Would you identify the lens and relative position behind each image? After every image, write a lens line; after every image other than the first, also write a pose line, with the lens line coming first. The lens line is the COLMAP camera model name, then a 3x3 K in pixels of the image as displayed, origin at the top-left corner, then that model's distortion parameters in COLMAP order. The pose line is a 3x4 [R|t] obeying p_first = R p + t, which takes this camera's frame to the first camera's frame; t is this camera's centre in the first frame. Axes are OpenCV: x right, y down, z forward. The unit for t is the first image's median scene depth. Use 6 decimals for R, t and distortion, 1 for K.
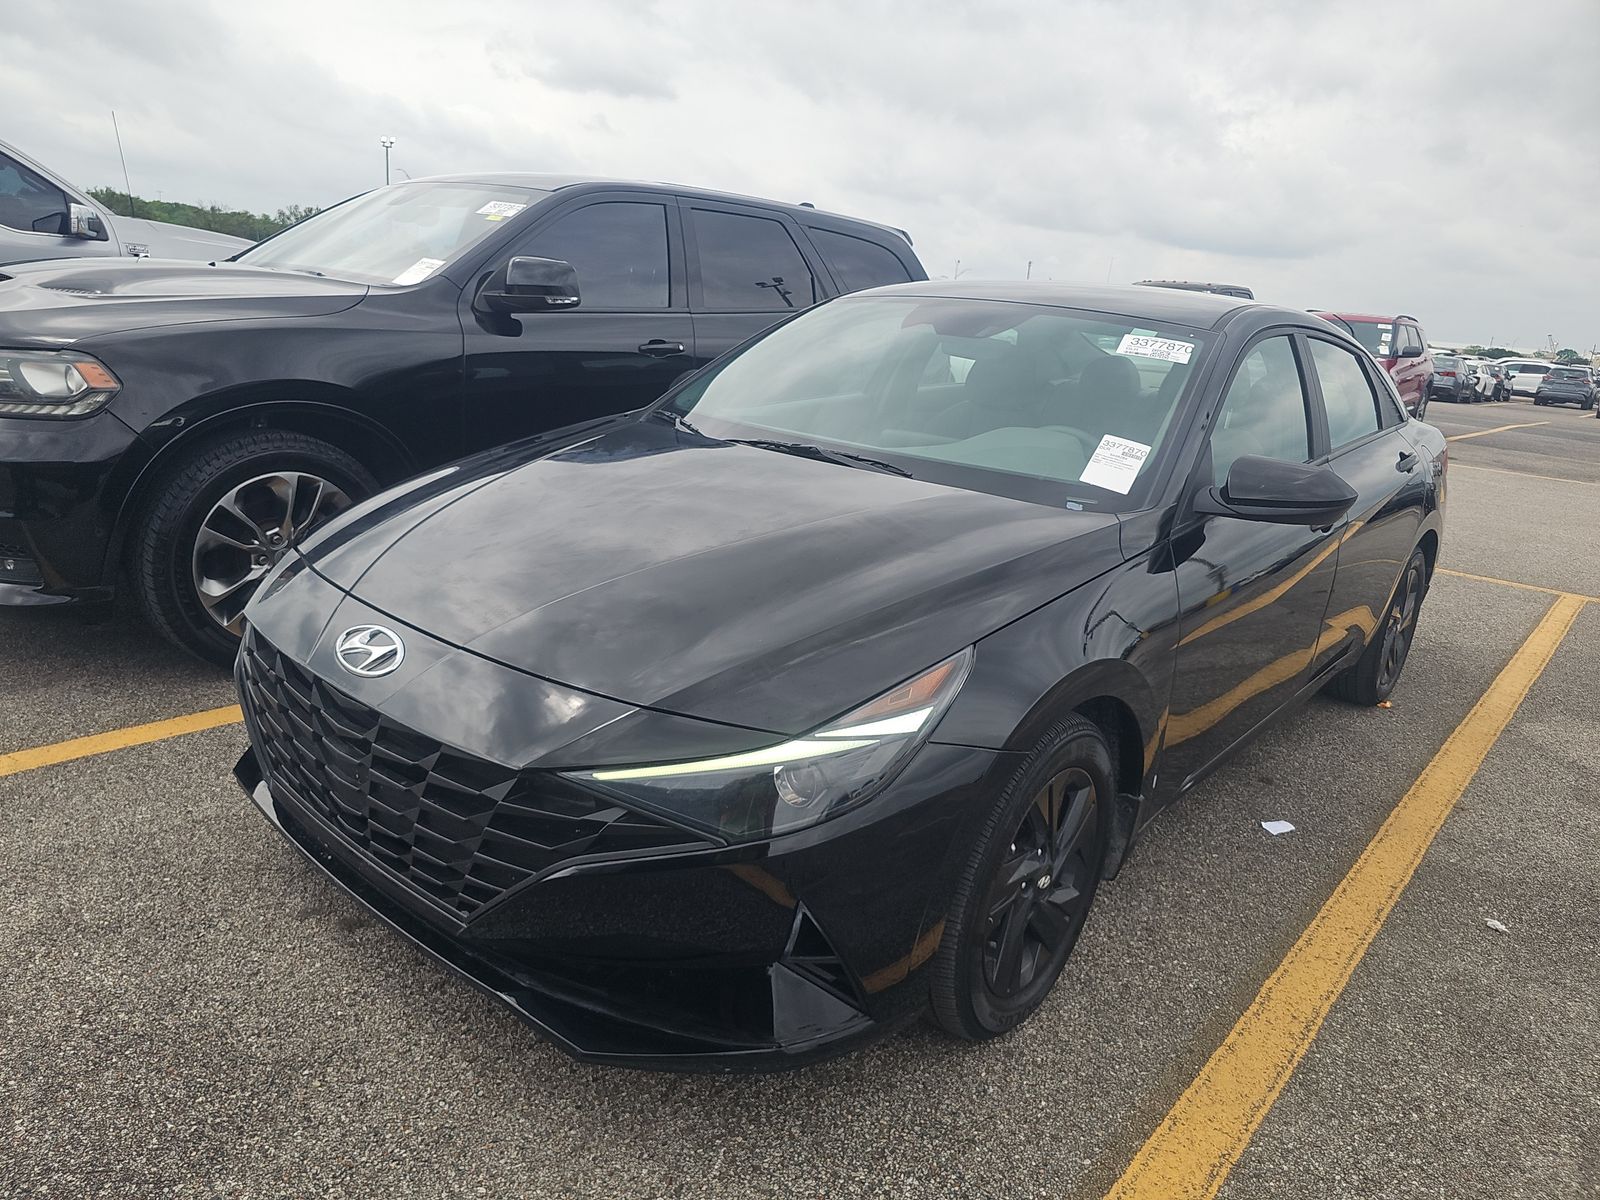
lens RADIAL K [[1064.3, 0, 790.4], [0, 1064.3, 597.8], [0, 0, 1]] dist [0.019590, -0.015903]
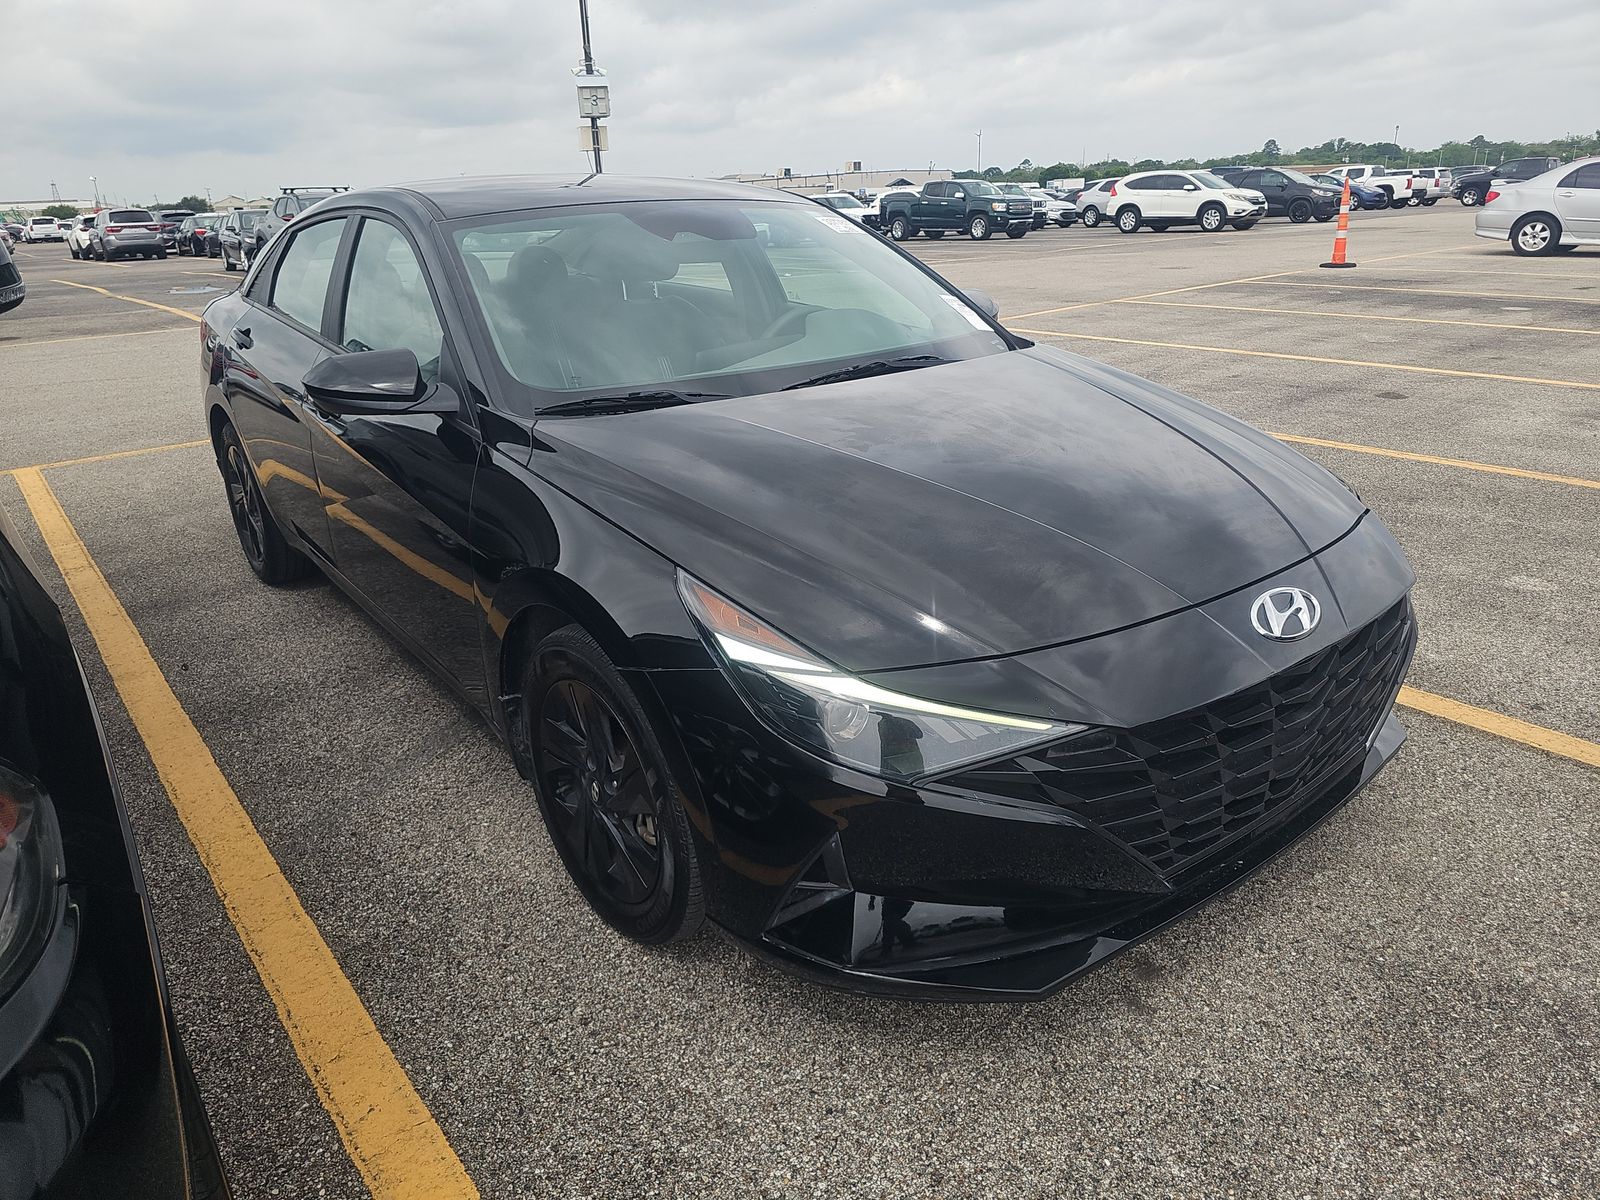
lens RADIAL K [[1064.3, 0, 801.3], [0, 1064.3, 602.2], [0, 0, 1]] dist [0.019590, -0.015903]
pose [[0.164270, -0.433701, 0.885957, -0.992013], [0.307724, 0.875866, 0.371705, -0.344709], [-0.937188, 0.211570, 0.277338, 0.847094]]
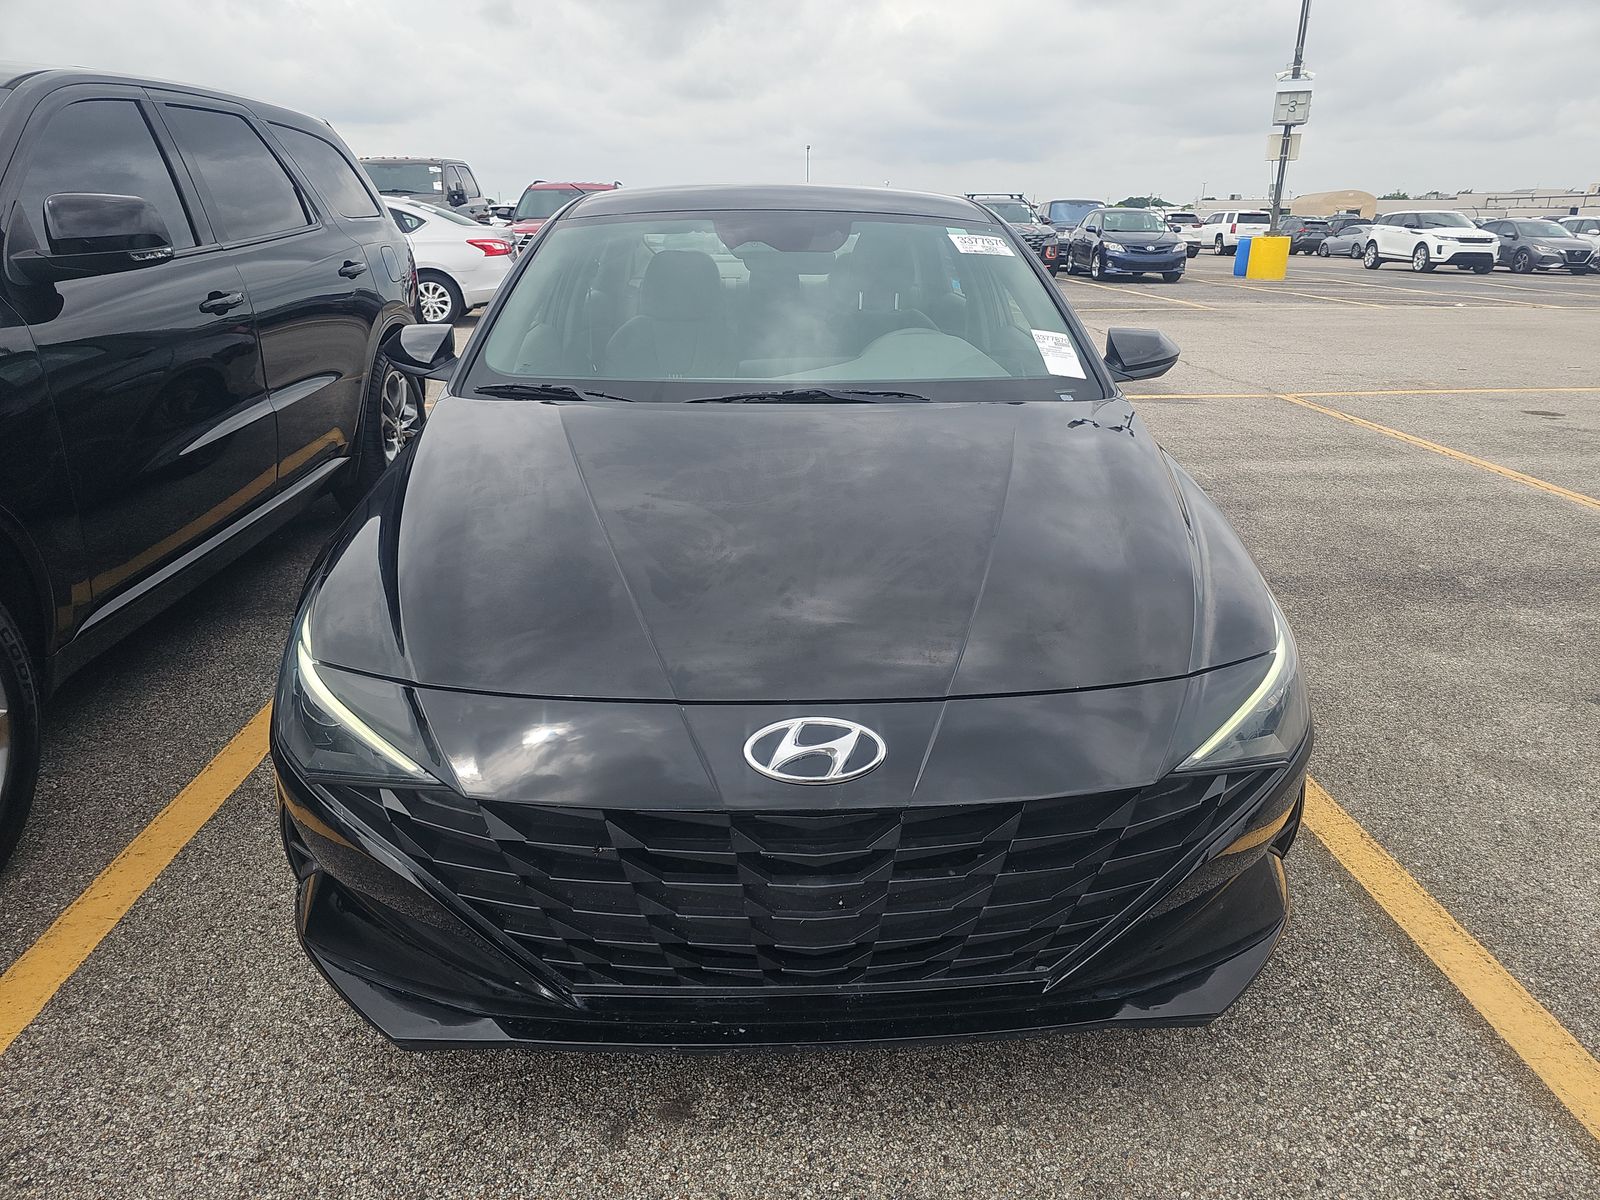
lens RADIAL K [[1064.3, 0, 799.3], [0, 1064.3, 599.8], [0, 0, 1]] dist [0.019590, -0.015903]
pose [[0.712719, -0.312998, 0.627744, -0.636230], [0.241287, 0.949709, 0.199584, -0.158777], [-0.658644, 0.009219, 0.752398, 0.314248]]
